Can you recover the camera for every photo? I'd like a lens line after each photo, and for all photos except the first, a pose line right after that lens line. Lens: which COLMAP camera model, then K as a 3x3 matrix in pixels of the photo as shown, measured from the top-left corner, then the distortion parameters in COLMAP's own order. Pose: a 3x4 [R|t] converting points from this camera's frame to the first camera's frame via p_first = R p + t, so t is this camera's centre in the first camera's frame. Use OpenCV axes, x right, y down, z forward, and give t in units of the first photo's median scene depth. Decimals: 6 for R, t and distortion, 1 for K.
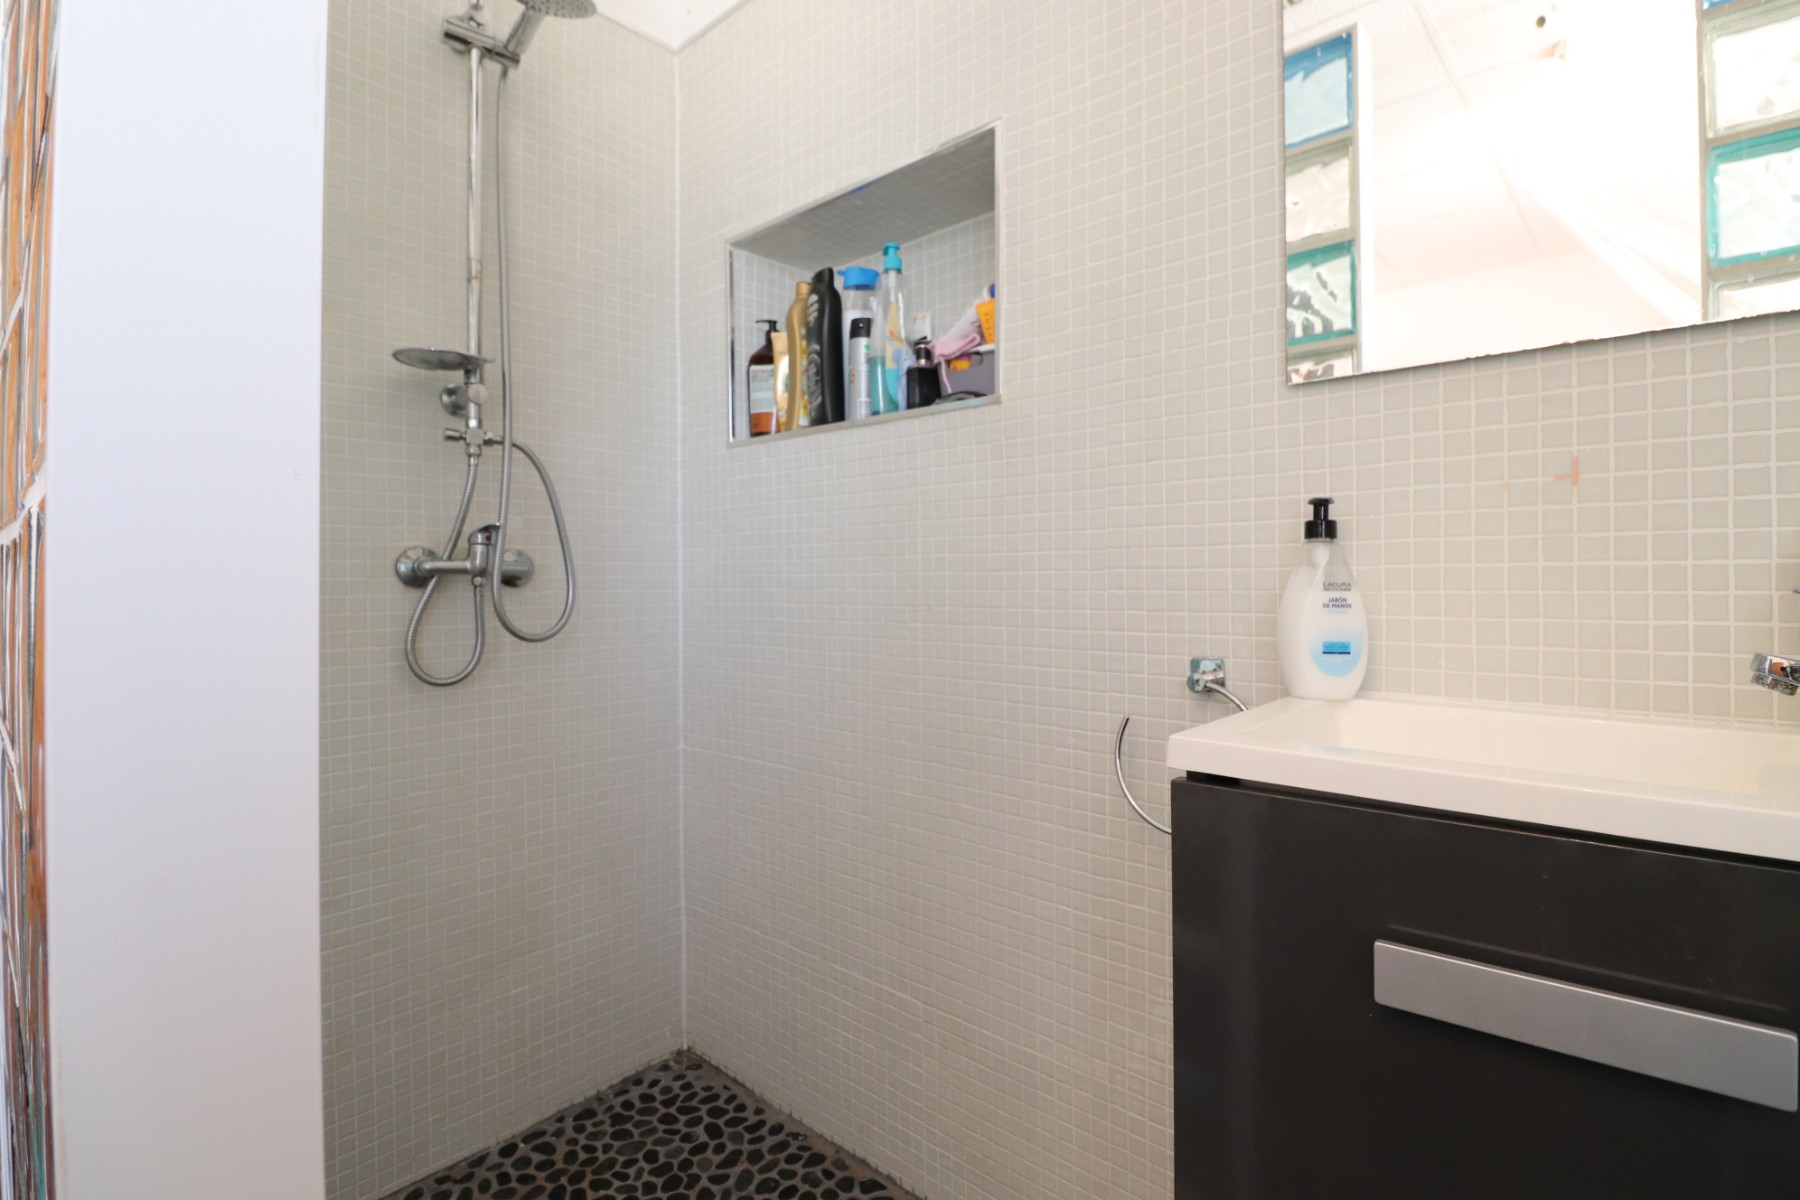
lens RADIAL K [[827.0, 0, 908.0], [0, 827.0, 586.2], [0, 0, 1]] dist [0.002165, -0.015054]
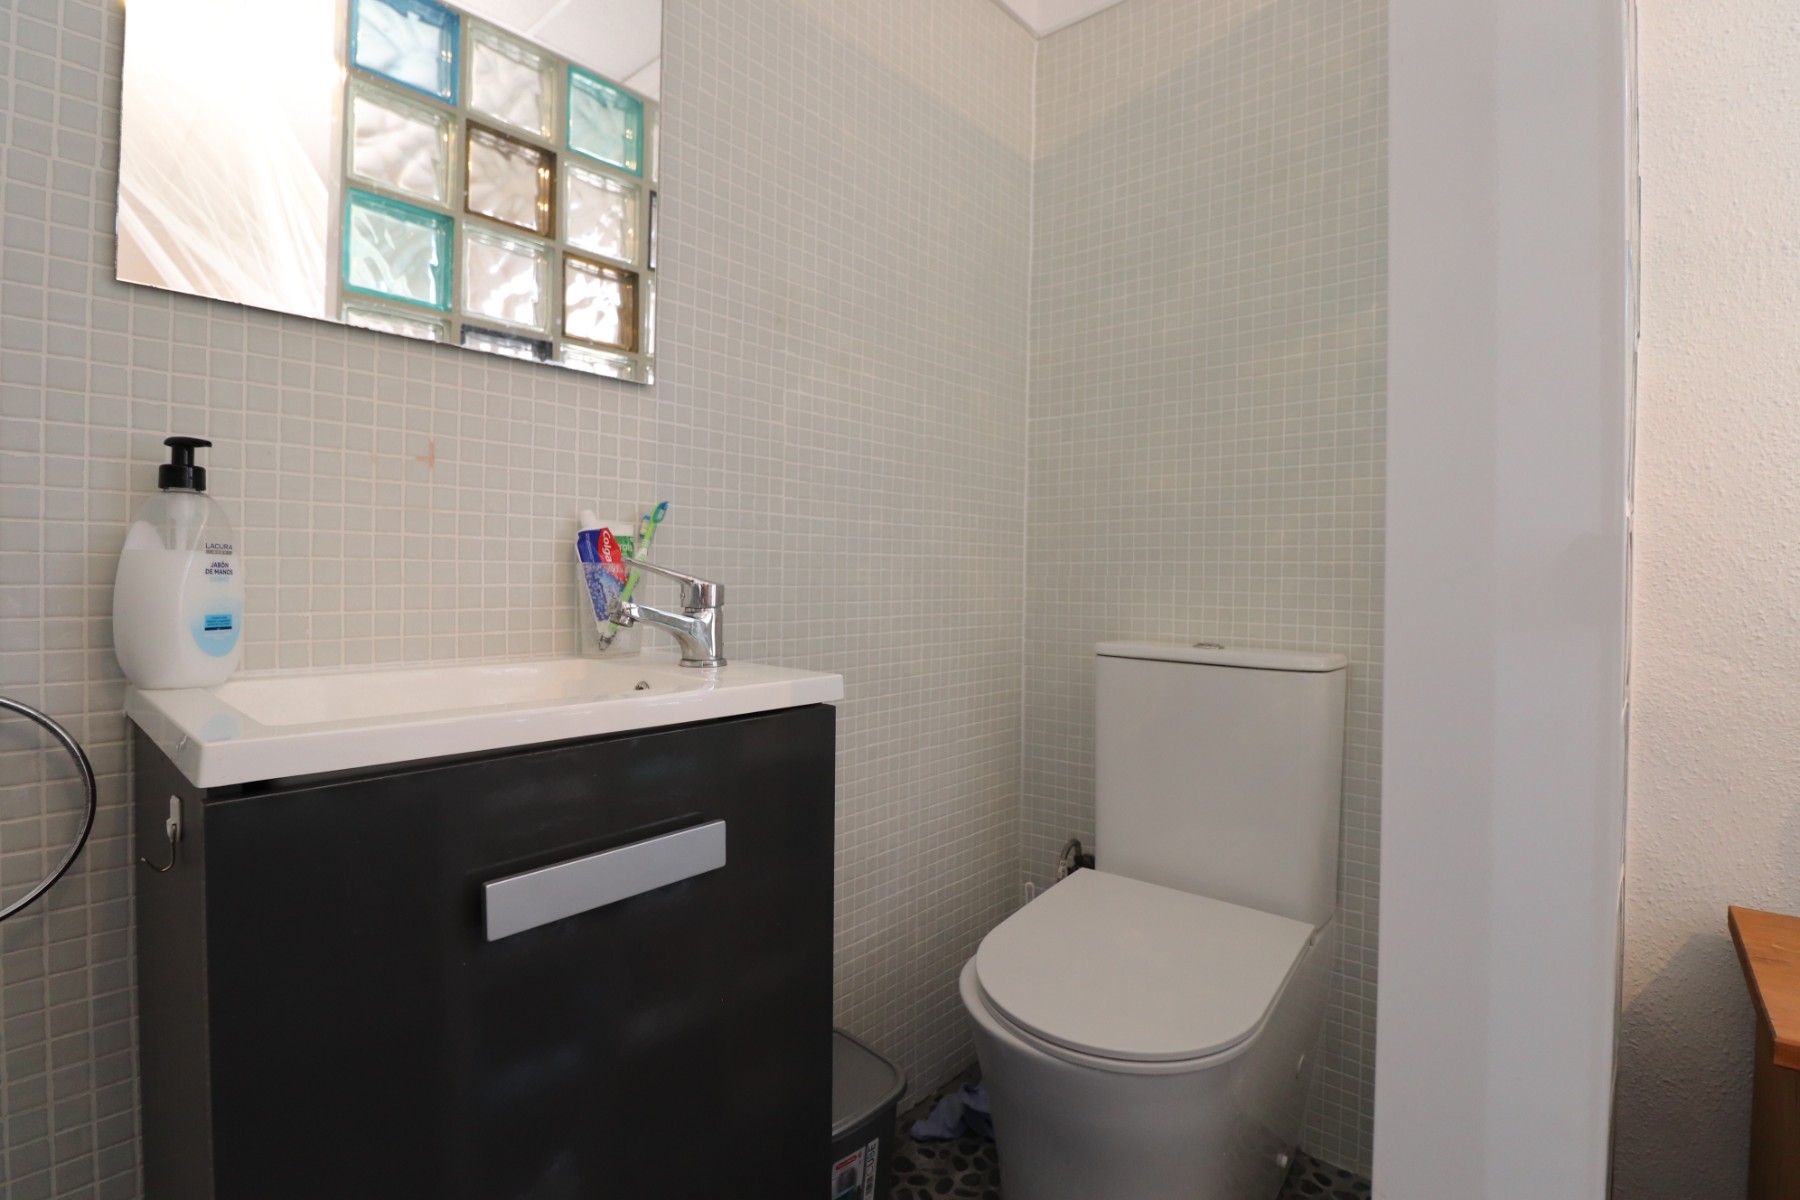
lens RADIAL K [[827.0, 0, 908.0], [0, 827.0, 586.2], [0, 0, 1]] dist [0.002165, -0.015054]
pose [[0.004523, -0.009175, 0.999948, -0.308076], [-0.008929, 0.999918, 0.009215, 0.024290], [-0.999950, -0.008970, 0.004441, 0.300671]]
